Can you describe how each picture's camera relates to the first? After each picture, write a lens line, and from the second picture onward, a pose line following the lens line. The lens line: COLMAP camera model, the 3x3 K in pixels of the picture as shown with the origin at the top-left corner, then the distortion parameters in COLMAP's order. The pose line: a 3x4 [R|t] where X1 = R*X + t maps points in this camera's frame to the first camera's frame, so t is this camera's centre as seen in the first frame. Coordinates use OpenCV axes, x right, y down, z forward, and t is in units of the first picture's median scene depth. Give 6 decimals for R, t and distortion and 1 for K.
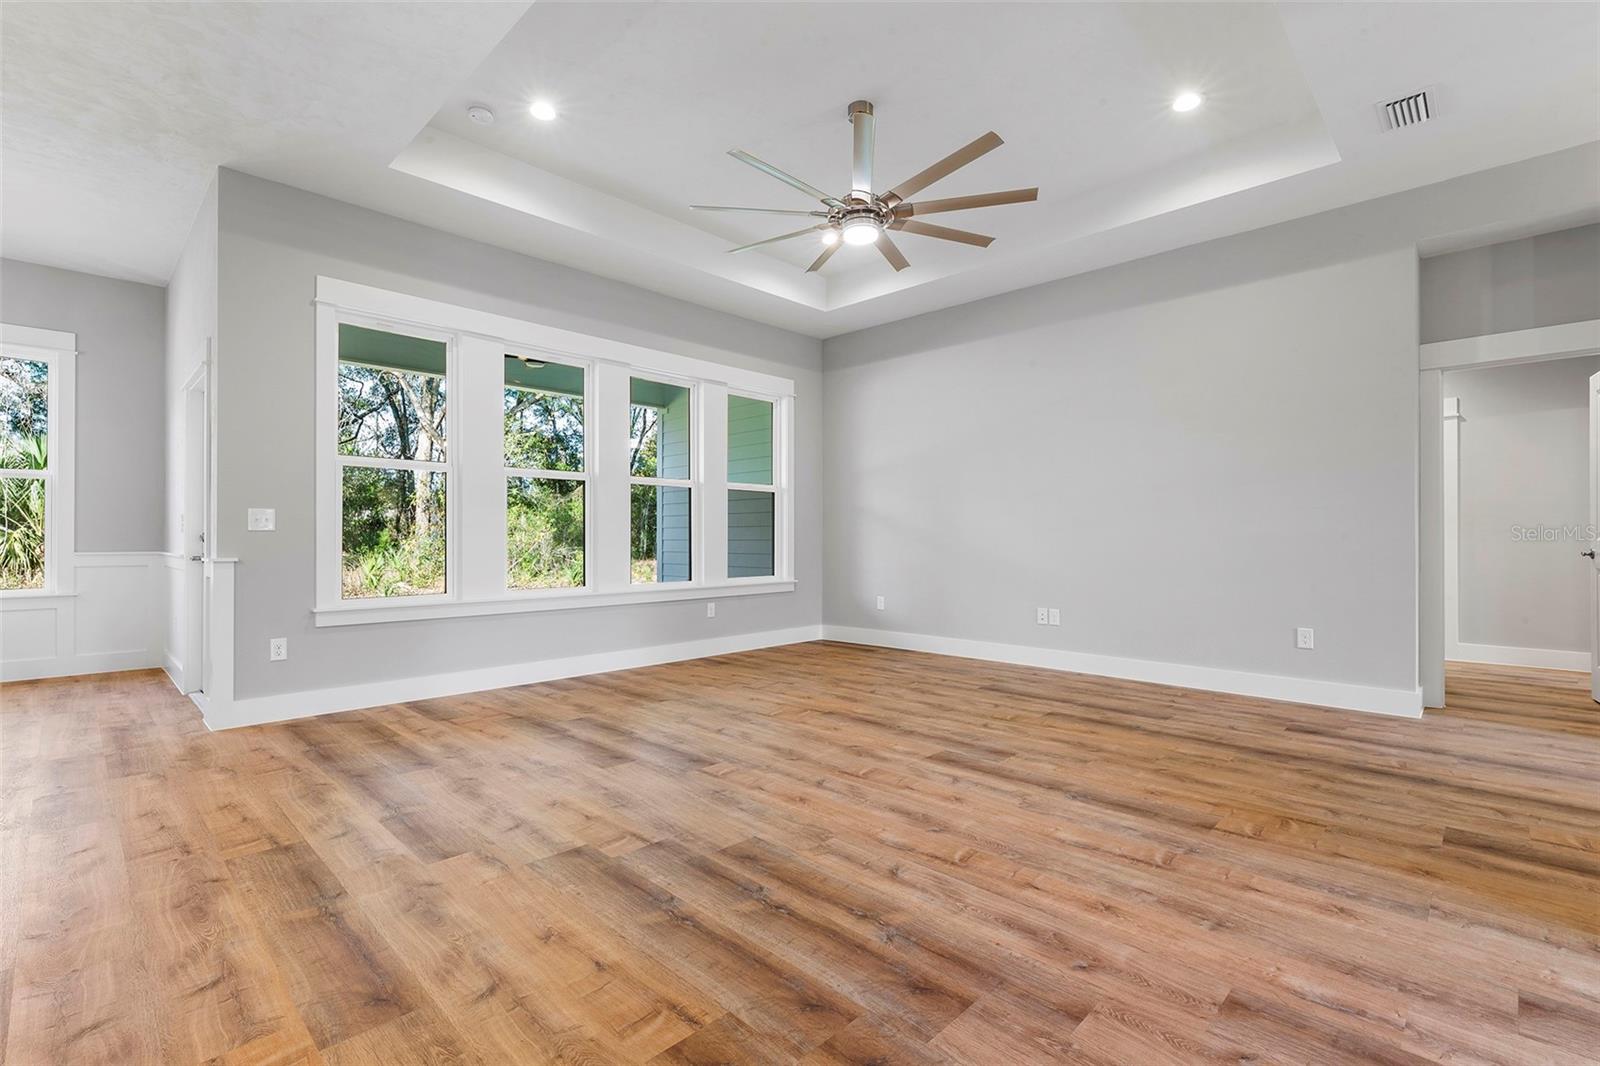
lens RADIAL K [[716.7, 0, 791.4], [0, 716.7, 532.9], [0, 0, 1]] dist [0.002426, -0.000756]
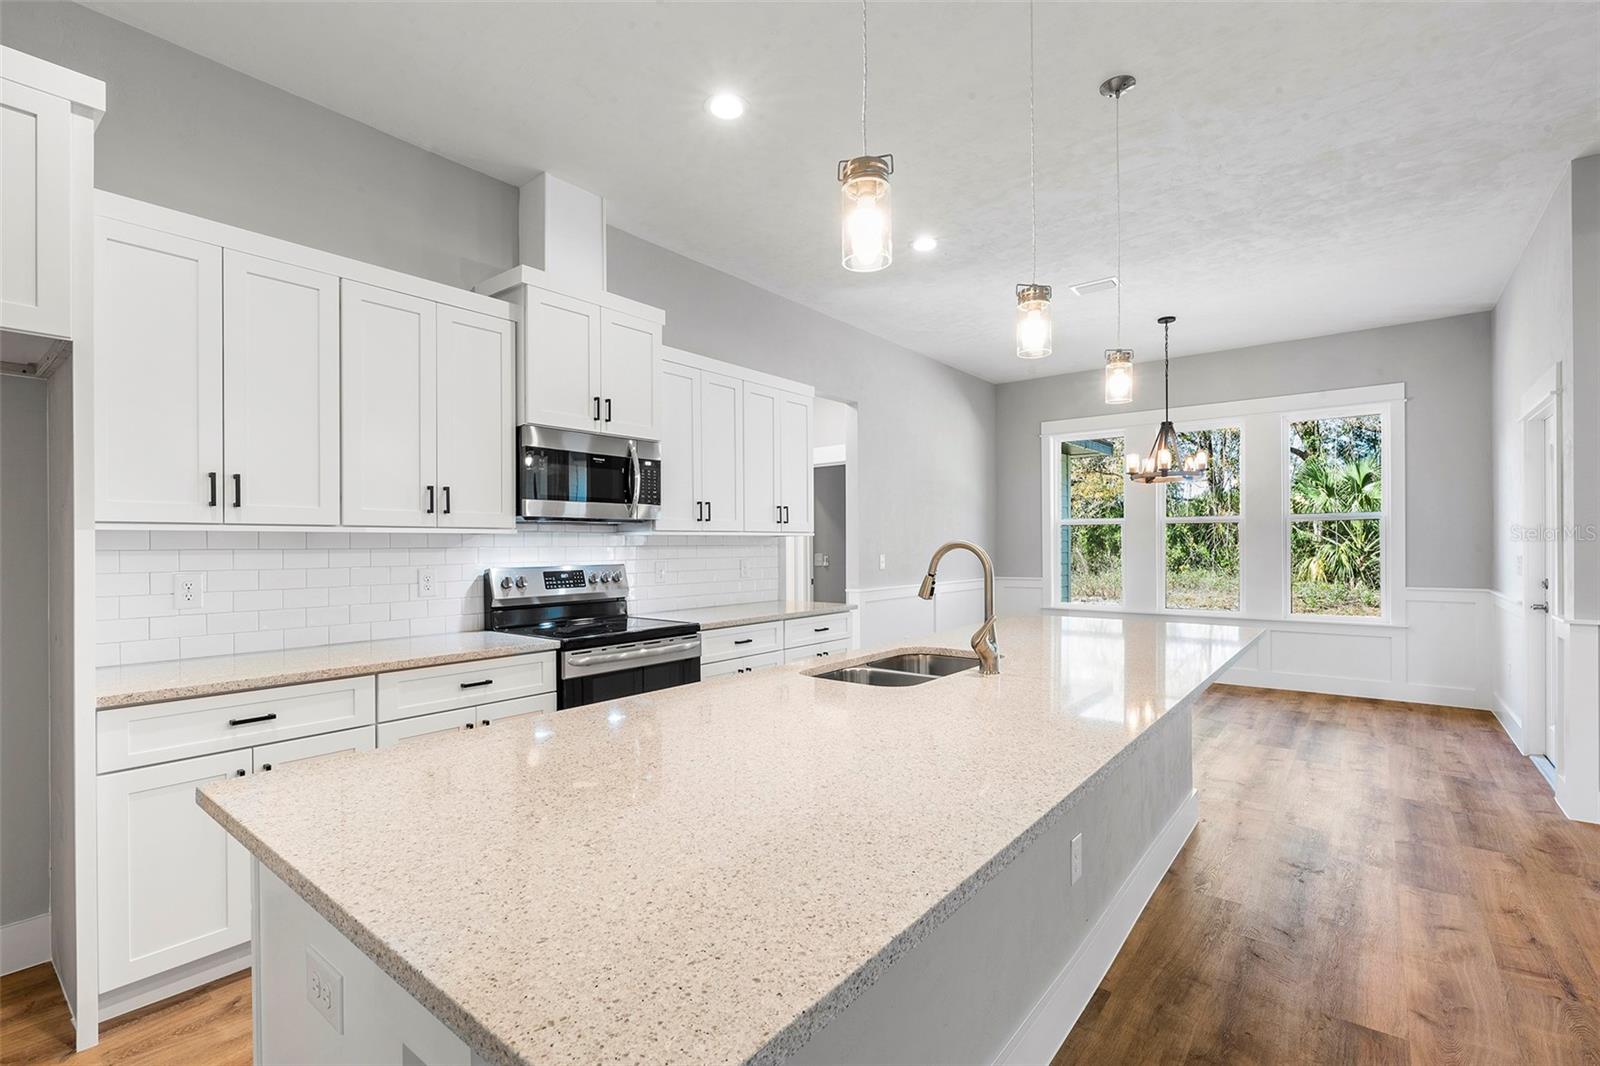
lens RADIAL K [[716.7, 0, 810.7], [0, 716.7, 542.3], [0, 0, 1]] dist [0.002426, -0.000756]
pose [[0.113393, -0.003841, -0.993543, -0.055480], [0.010094, 0.999945, -0.002714, -0.063692], [0.993499, -0.009721, 0.113426, 0.002023]]
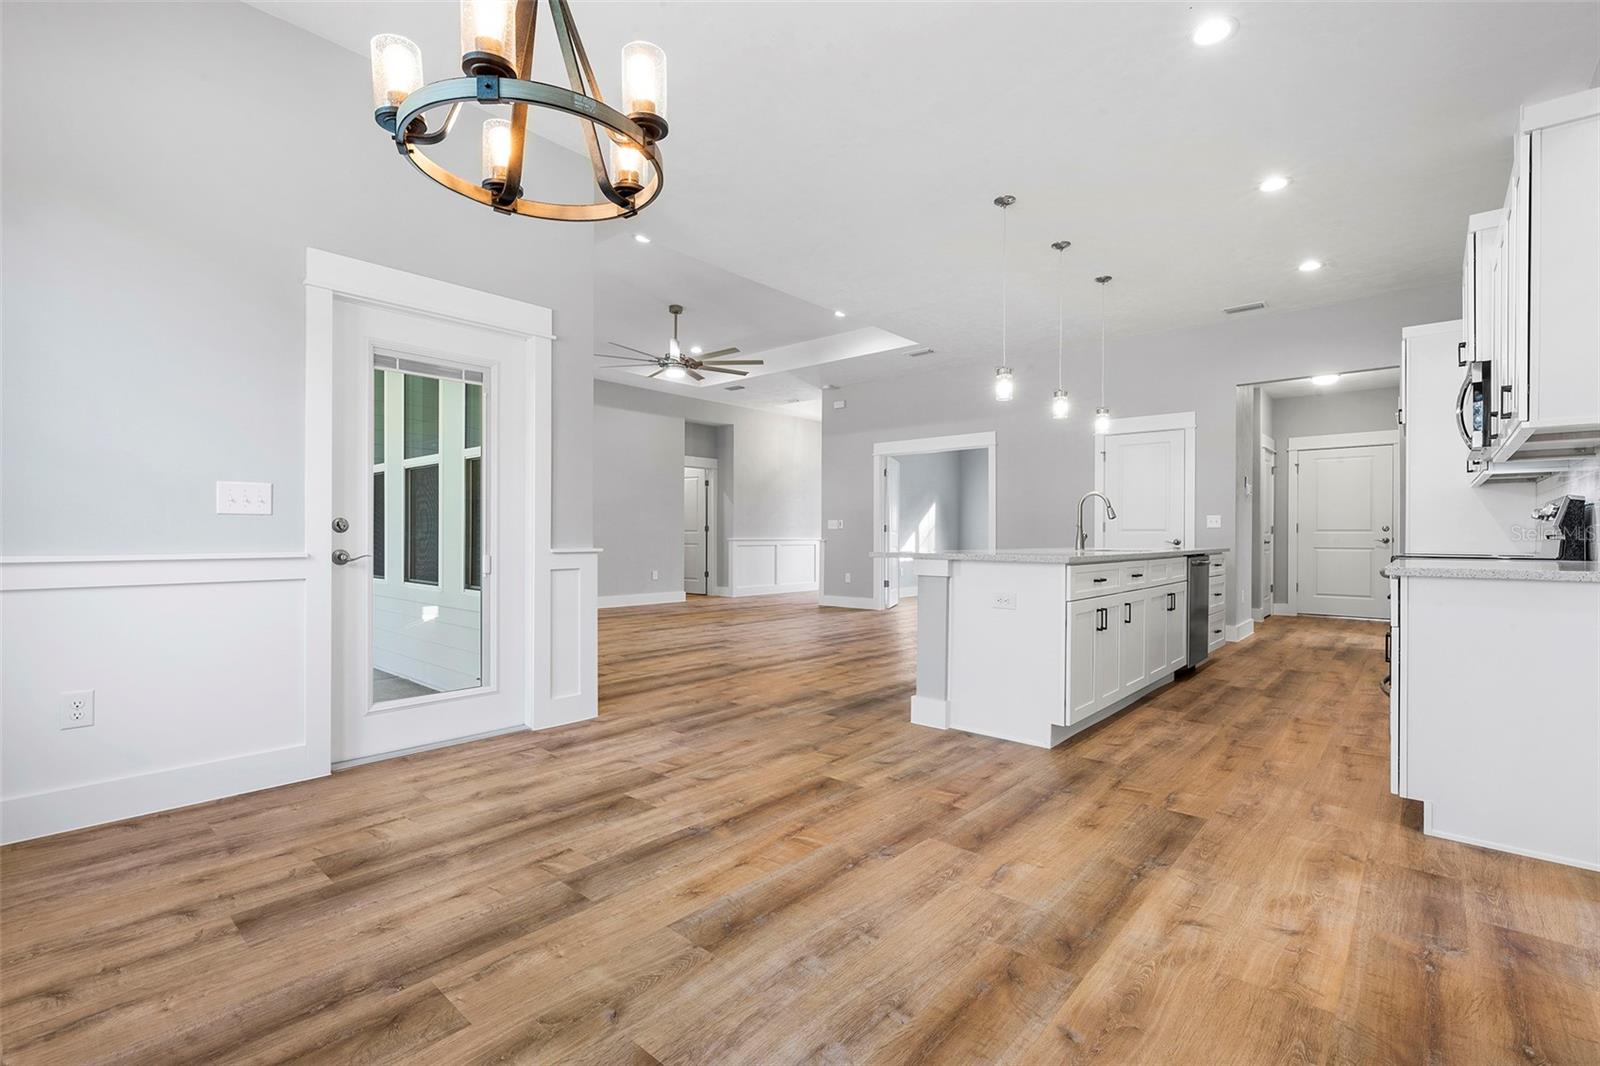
lens RADIAL K [[716.7, 0, 803.1], [0, 716.7, 531.8], [0, 0, 1]] dist [0.002426, -0.000756]
pose [[-0.064840, 0.003209, 0.997891, -1.795795], [-0.009271, 0.999950, -0.003818, 0.012966], [-0.997853, -0.009499, -0.064807, 0.757149]]
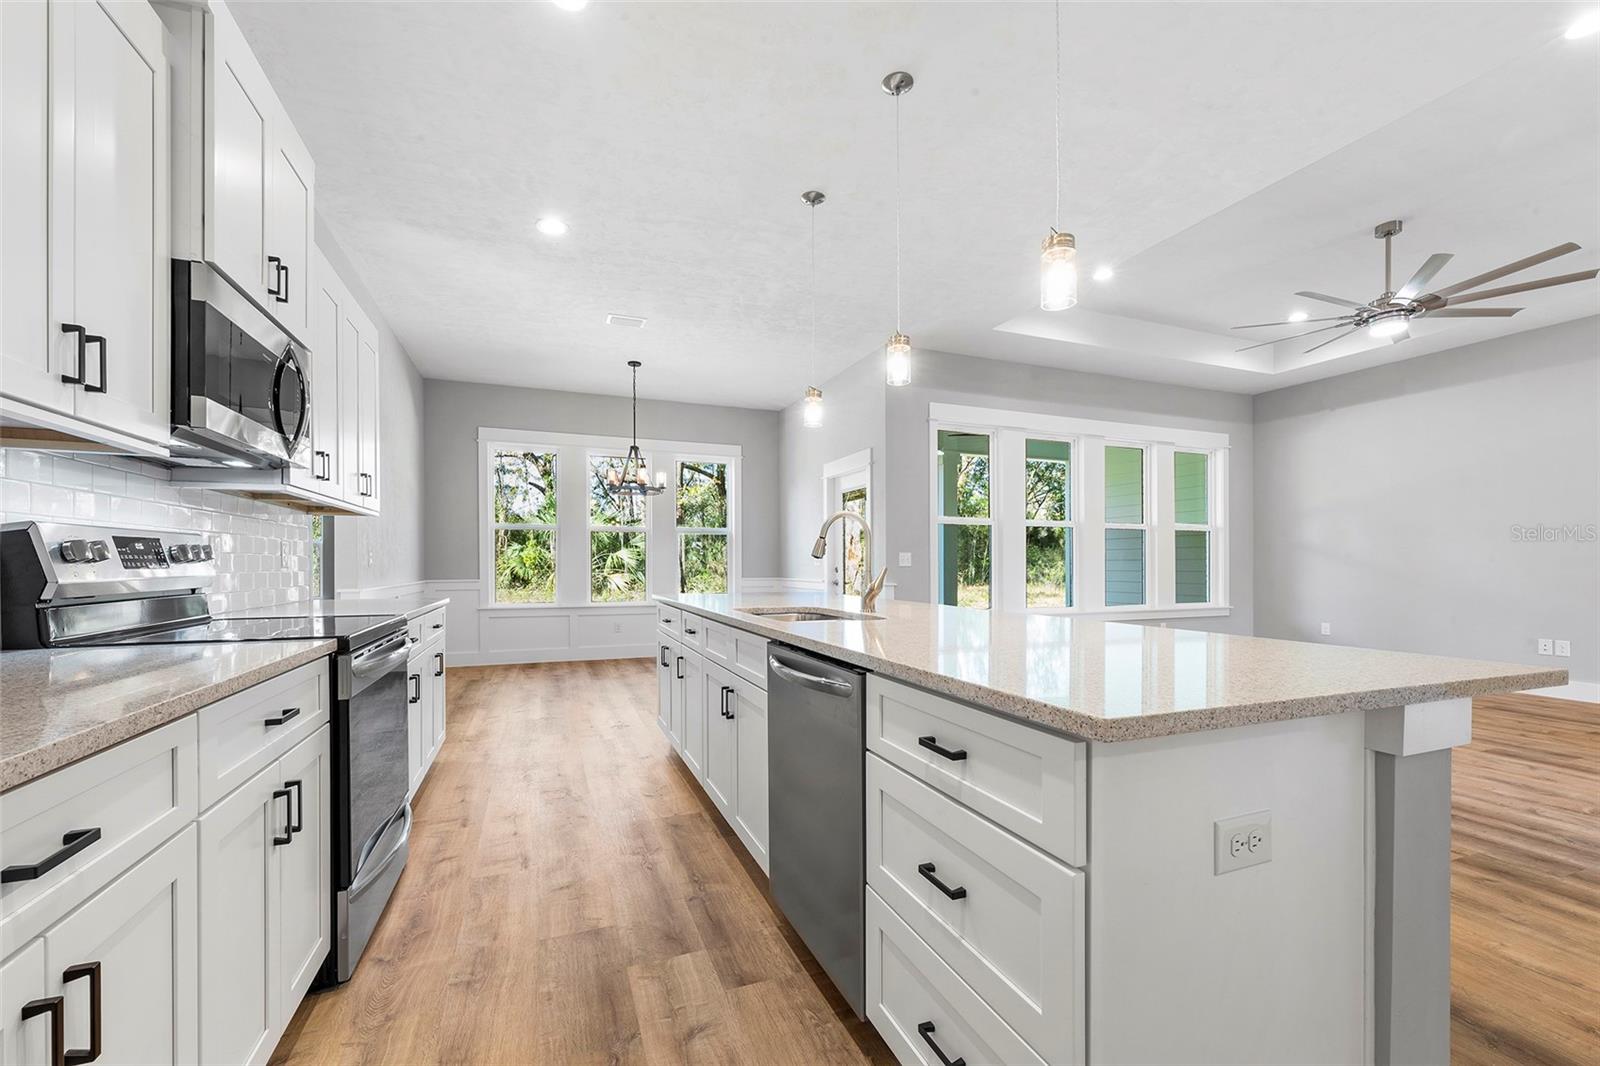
lens RADIAL K [[649.0, 0, 797.7], [0, 649.0, 562.9], [0, 0, 1]] dist [-0.000822, 0.000834]
pose [[0.915962, -0.000909, -0.401263, -0.382954], [0.002106, 0.999995, 0.002542, -0.015687], [0.401259, -0.003173, 0.915959, -0.433876]]
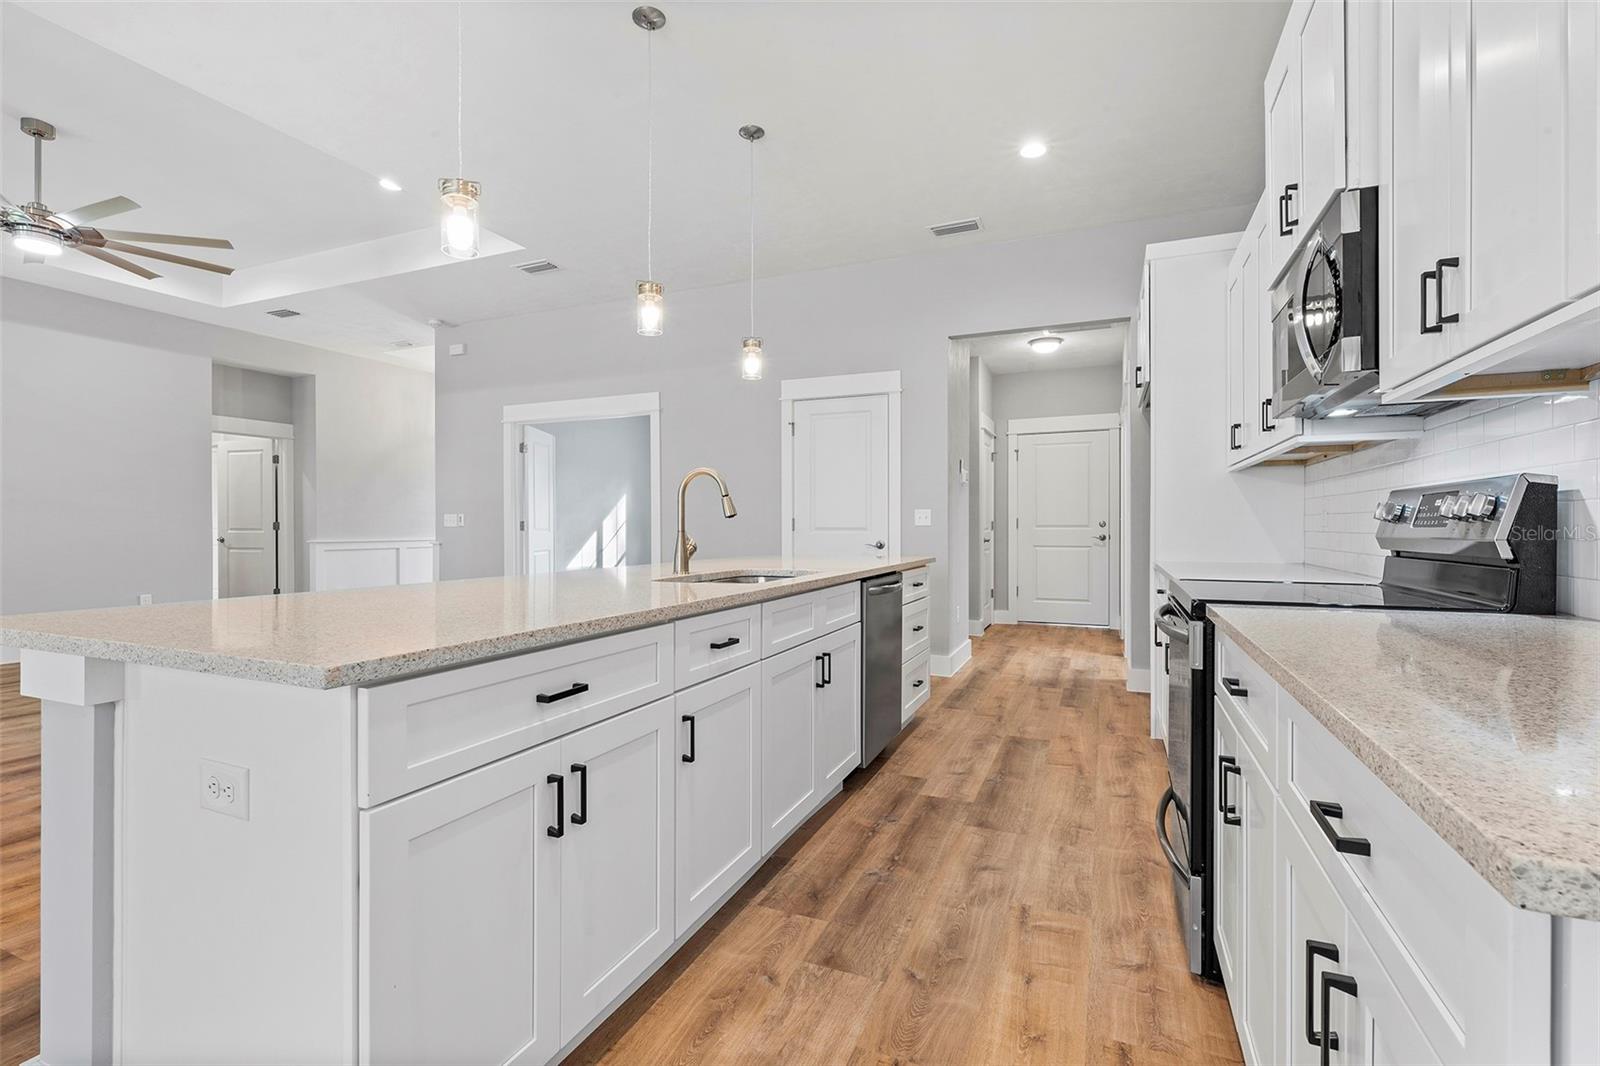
lens RADIAL K [[716.7, 0, 800.7], [0, 716.7, 523.4], [0, 0, 1]] dist [0.002426, -0.000756]
pose [[-0.368371, 0.003055, 0.929674, -1.255598], [-0.003901, 0.999981, -0.004831, -0.010110], [-0.929671, -0.005406, -0.368352, 0.337306]]
